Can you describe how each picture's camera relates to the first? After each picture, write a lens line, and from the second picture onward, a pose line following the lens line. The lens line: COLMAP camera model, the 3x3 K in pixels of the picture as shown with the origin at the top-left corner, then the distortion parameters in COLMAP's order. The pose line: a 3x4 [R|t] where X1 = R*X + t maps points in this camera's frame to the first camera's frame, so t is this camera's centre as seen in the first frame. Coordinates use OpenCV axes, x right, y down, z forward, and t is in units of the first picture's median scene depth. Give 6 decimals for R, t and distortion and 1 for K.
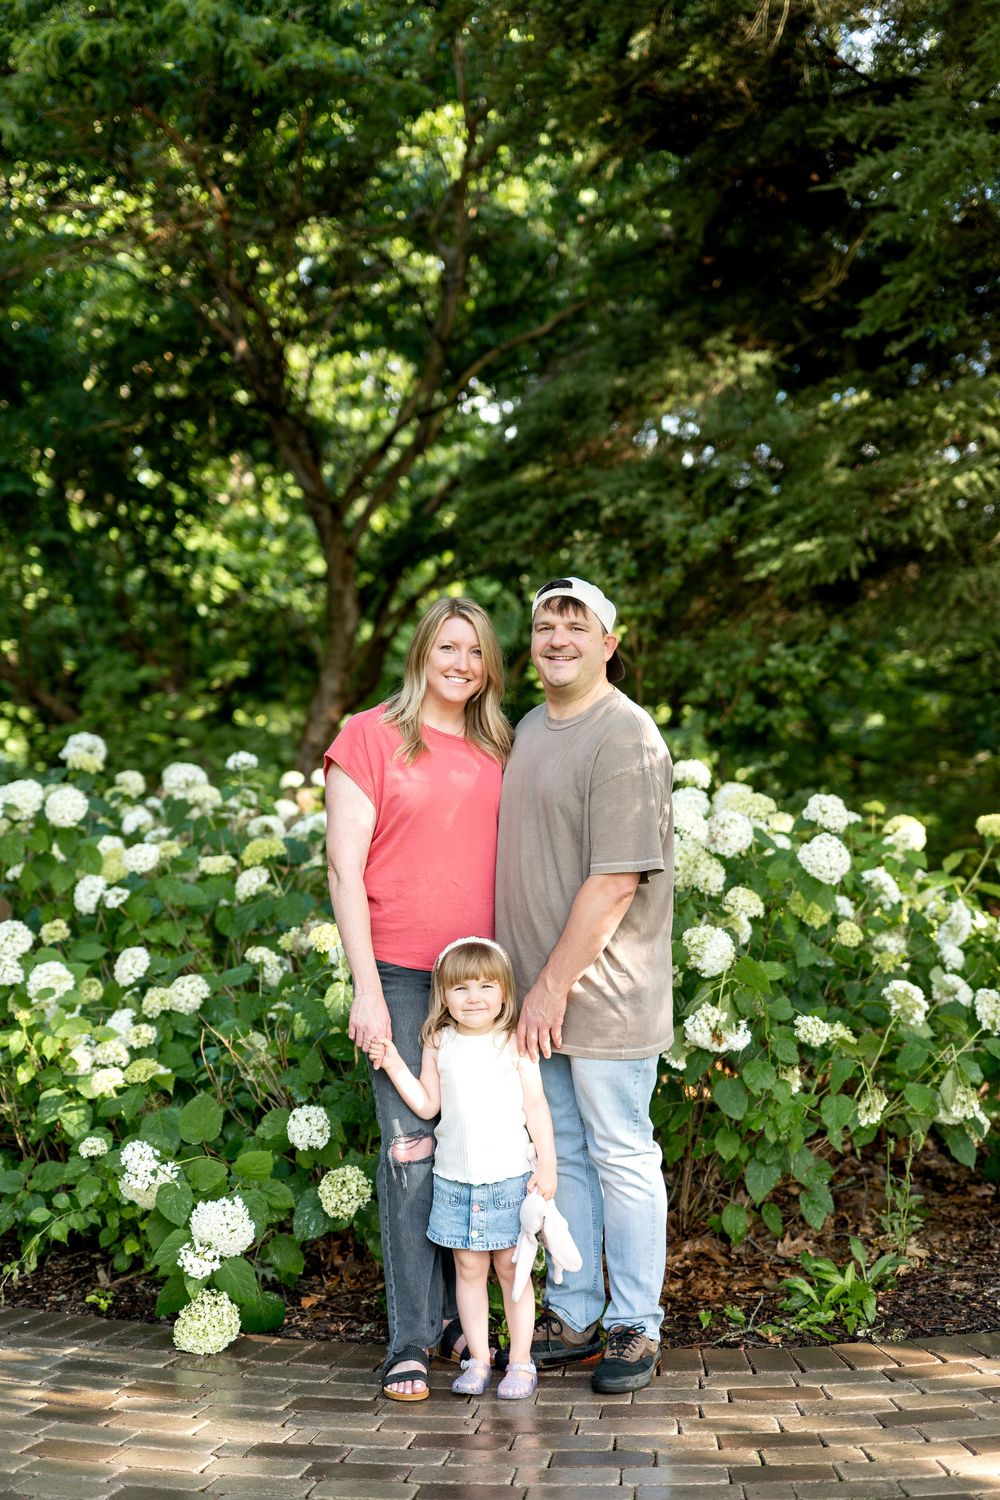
lens RADIAL K [[2310.9, 0, 541.0], [0, 2310.9, 748.8], [0, 0, 1]] dist [-0.002841, 0.141009]
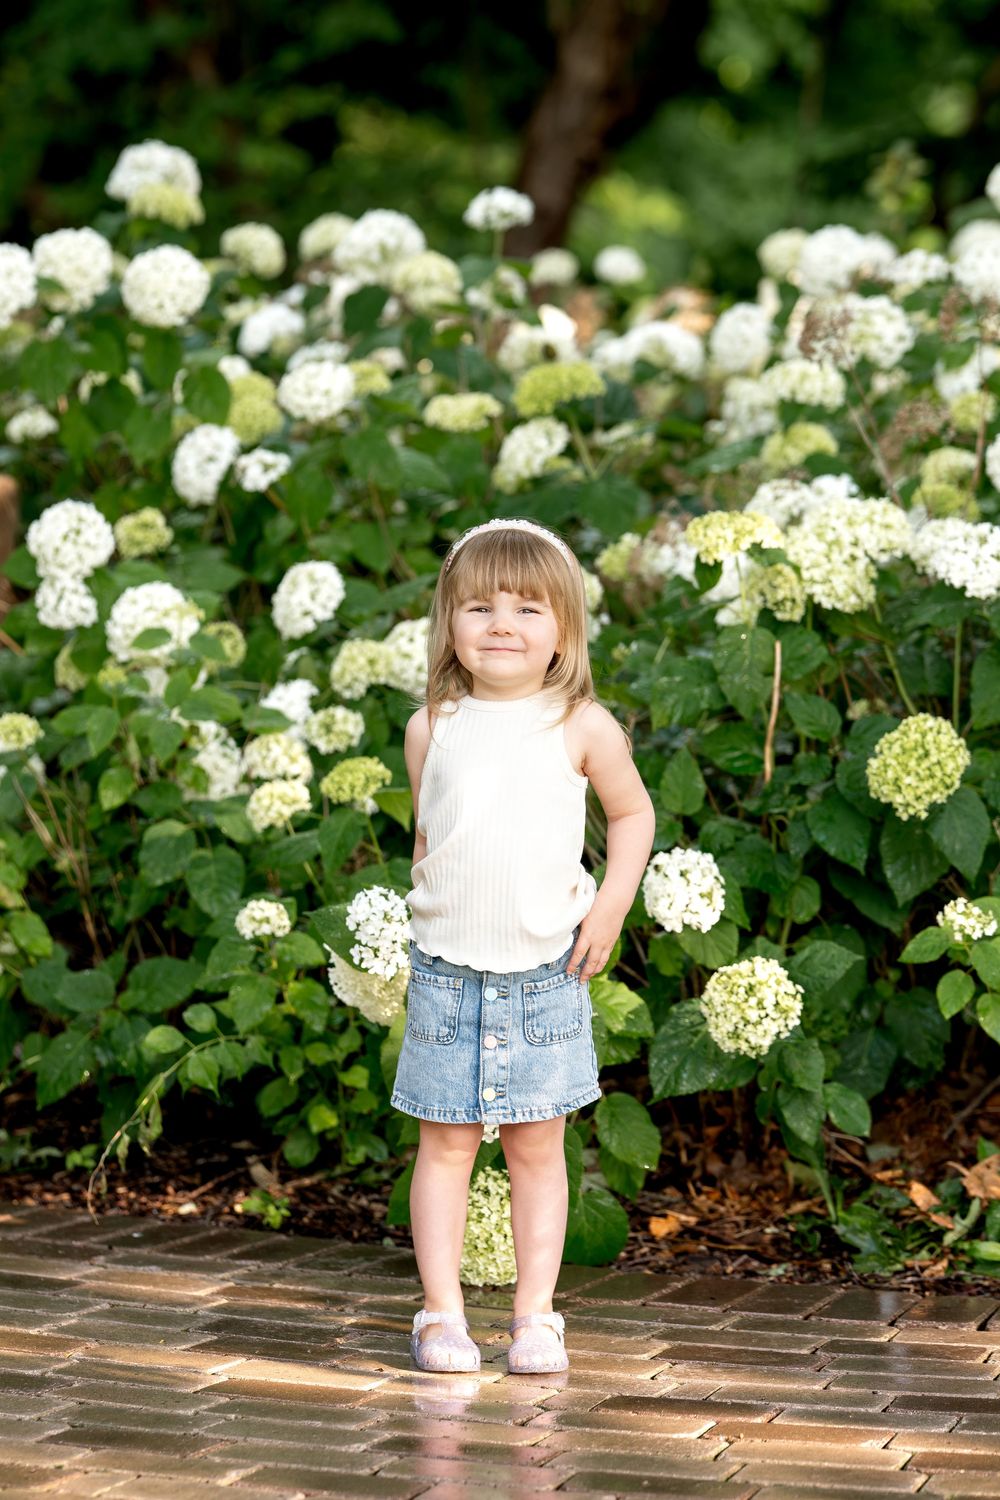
lens RADIAL K [[5713.1, 0, 500.0], [0, 5713.1, 750.0], [0, 0, 1]] dist [0.009731, -2.392907]
pose [[0.995112, 0.037999, -0.091144, -0.017914], [-0.029802, 0.995526, 0.089667, 0.012201], [0.094144, -0.086512, 0.991793, -0.218349]]
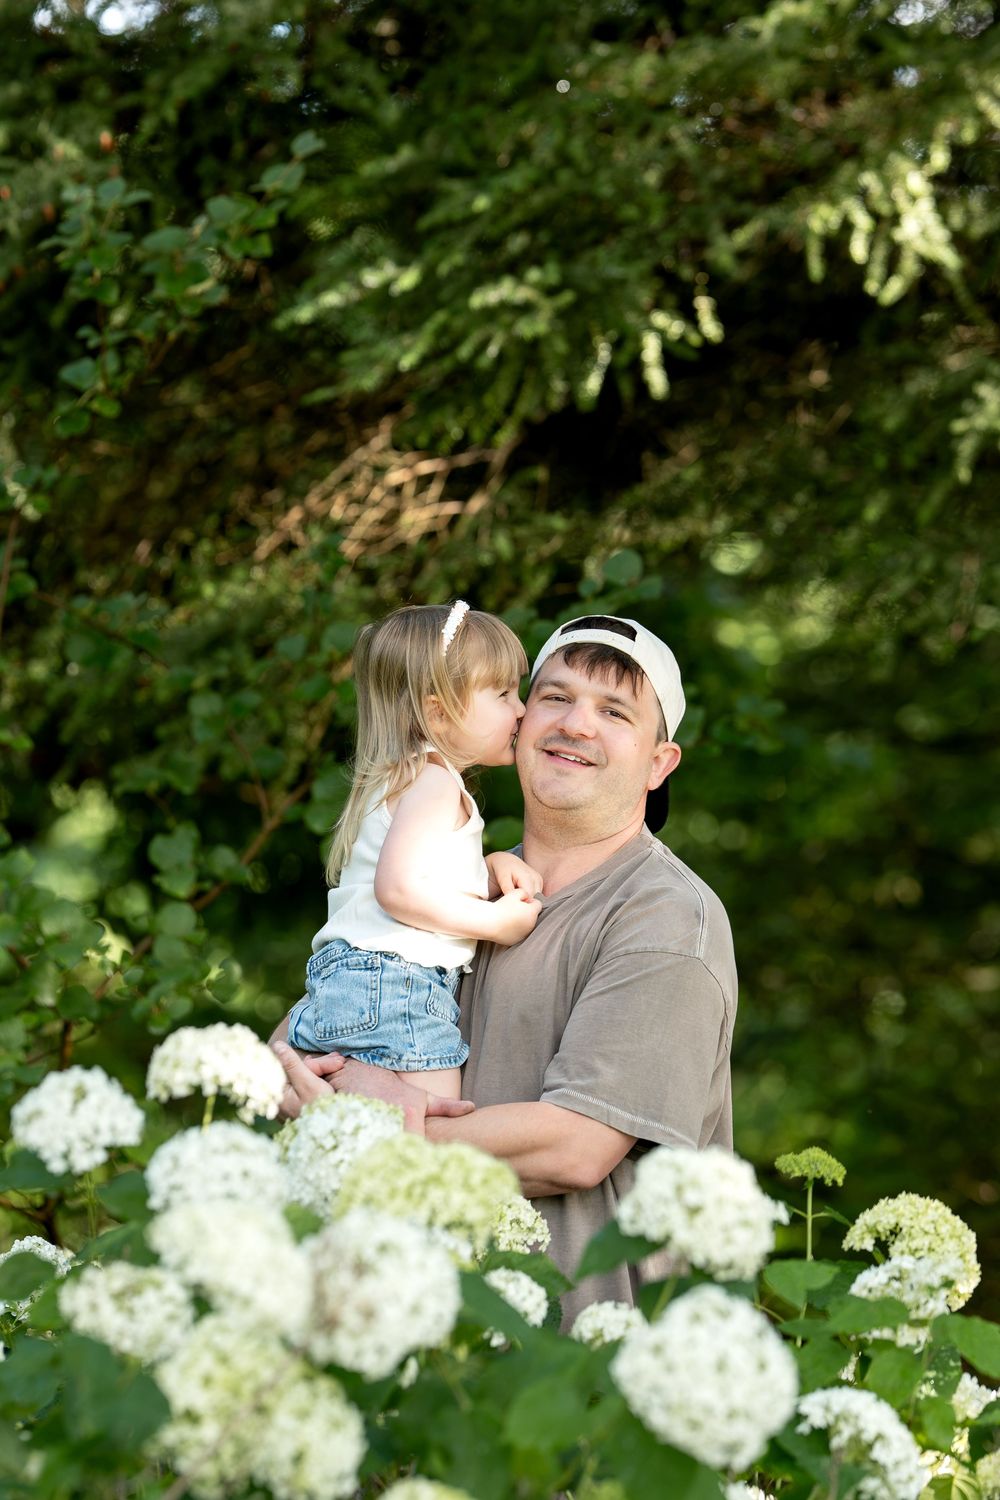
lens RADIAL K [[6981.3, 0, 499.6], [0, 6981.3, 602.1], [0, 0, 1]] dist [-0.019737, -0.779987]
pose [[0.991565, -0.004209, 0.129543, -0.020242], [0.009599, 0.999113, -0.041013, -0.017509], [-0.129256, 0.041910, 0.990725, 0.168909]]
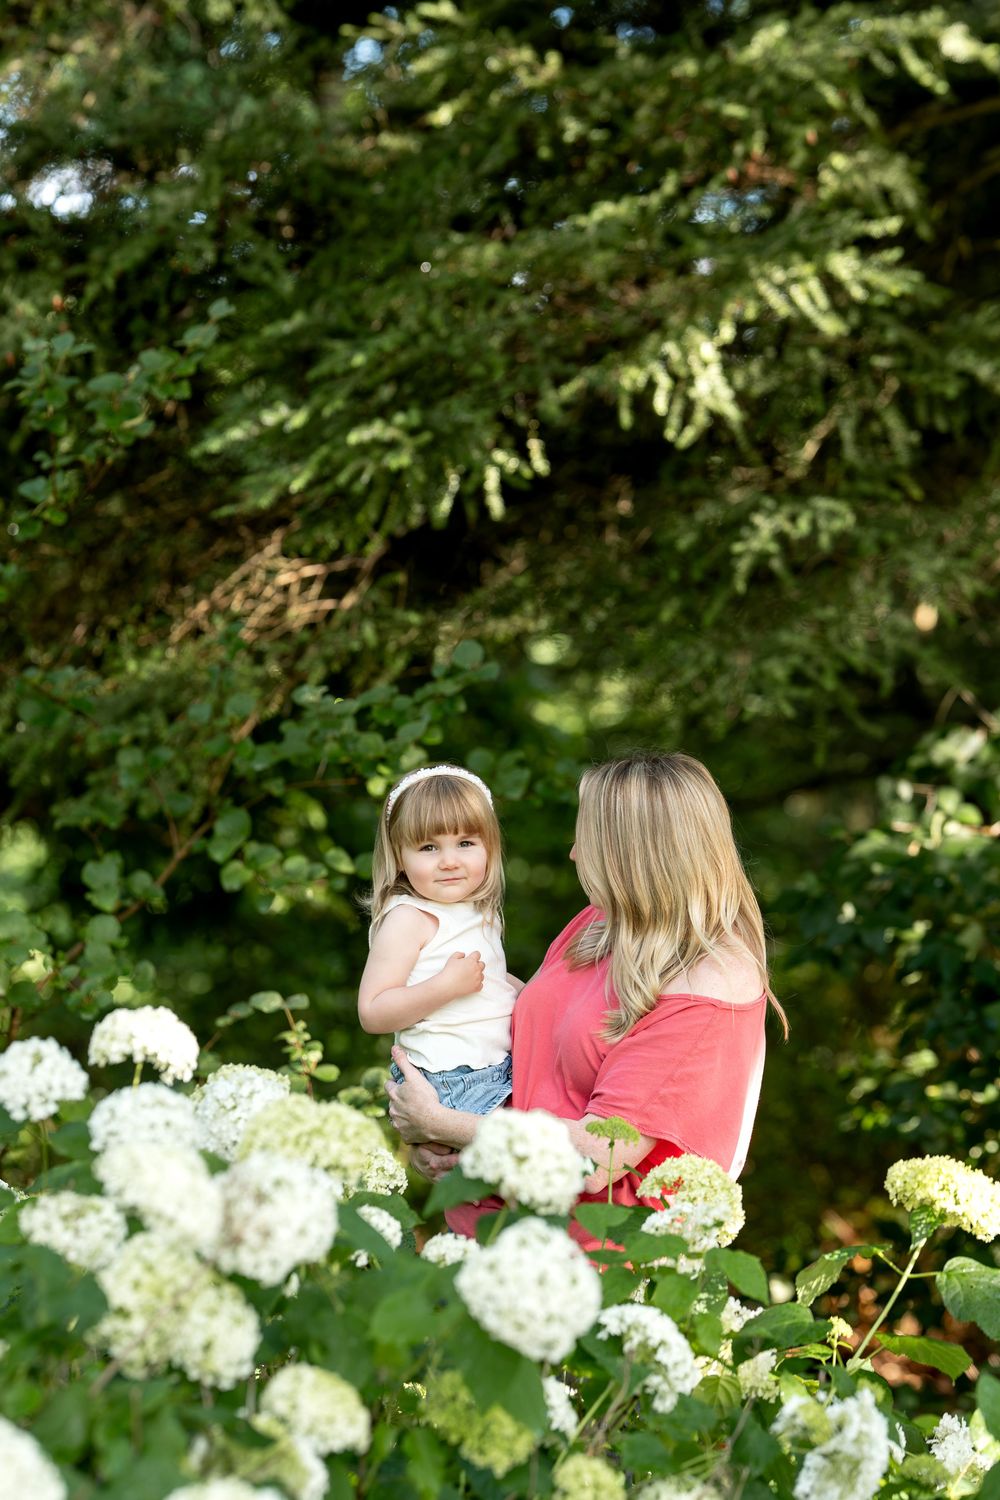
lens RADIAL K [[5713.1, 0, 500.0], [0, 5713.1, 750.0], [0, 0, 1]] dist [0.009731, -2.392907]
pose [[0.987738, 0.015826, 0.155314, -0.031548], [-0.011317, 0.999490, -0.029874, -0.013999], [-0.155707, 0.027750, 0.987413, 0.126151]]
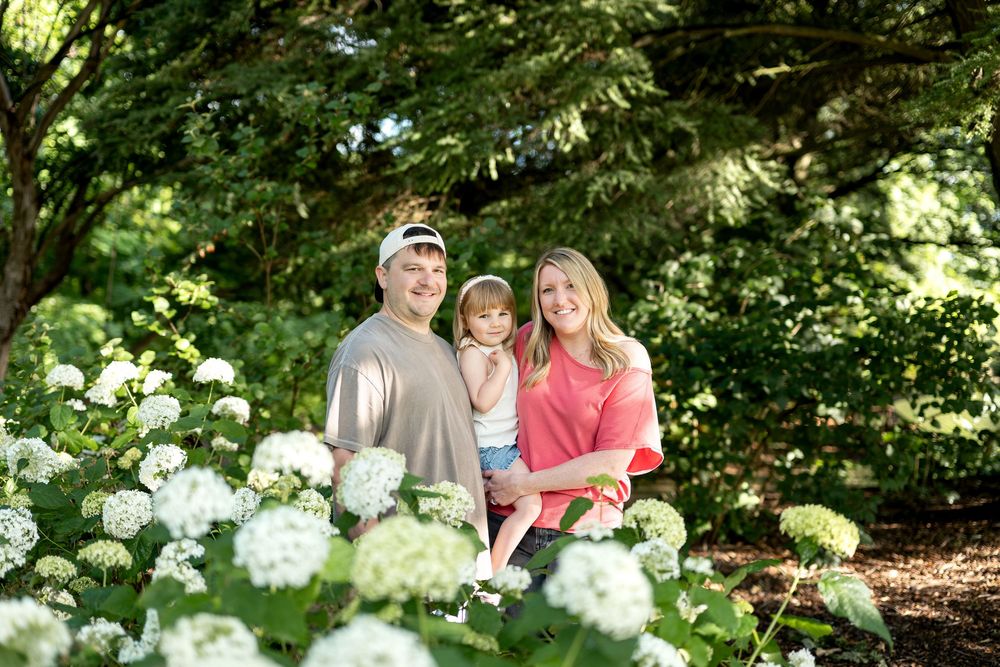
lens RADIAL K [[1405.0, 0, 500.0], [0, 1405.0, 333.5], [0, 0, 1]] dist [-0.007794, 0.026943]
pose [[0.984415, 0.008608, 0.175653, 0.078823], [-0.010255, 0.999912, 0.008471, -0.028071], [-0.175564, -0.010140, 0.984416, 0.997556]]
